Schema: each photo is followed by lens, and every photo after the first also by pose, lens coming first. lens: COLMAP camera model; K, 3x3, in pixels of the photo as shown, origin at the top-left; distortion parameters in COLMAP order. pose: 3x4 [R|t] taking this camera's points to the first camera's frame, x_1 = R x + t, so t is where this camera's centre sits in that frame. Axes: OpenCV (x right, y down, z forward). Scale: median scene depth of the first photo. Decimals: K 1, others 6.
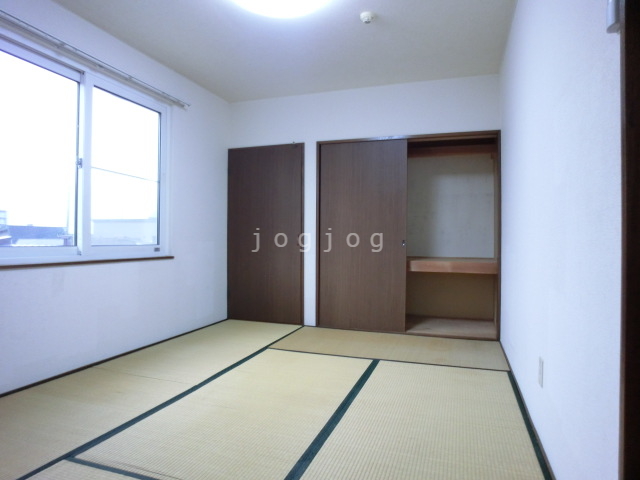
lens RADIAL K [[414.8, 0, 320.0], [0, 414.8, 240.0], [0, 0, 1]] dist [-0.044463, 0.000443]
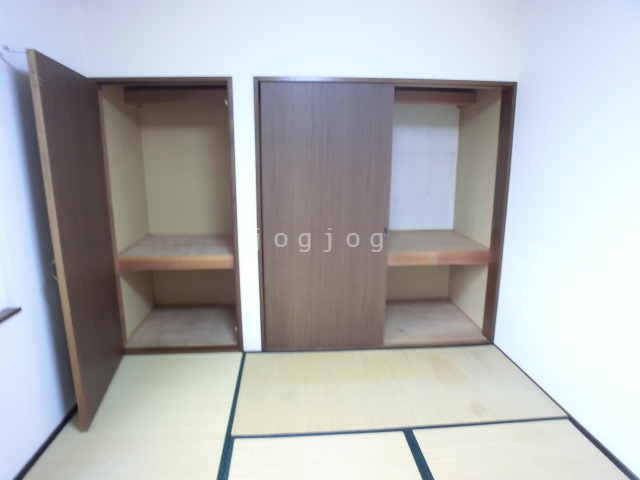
lens RADIAL K [[414.8, 0, 320.0], [0, 414.8, 240.0], [0, 0, 1]] dist [-0.044463, 0.000443]
pose [[0.920070, -0.093186, 0.380510, -0.172120], [0.011281, 0.977197, 0.212036, -0.128603], [-0.391592, -0.190795, 0.900141, 0.361434]]
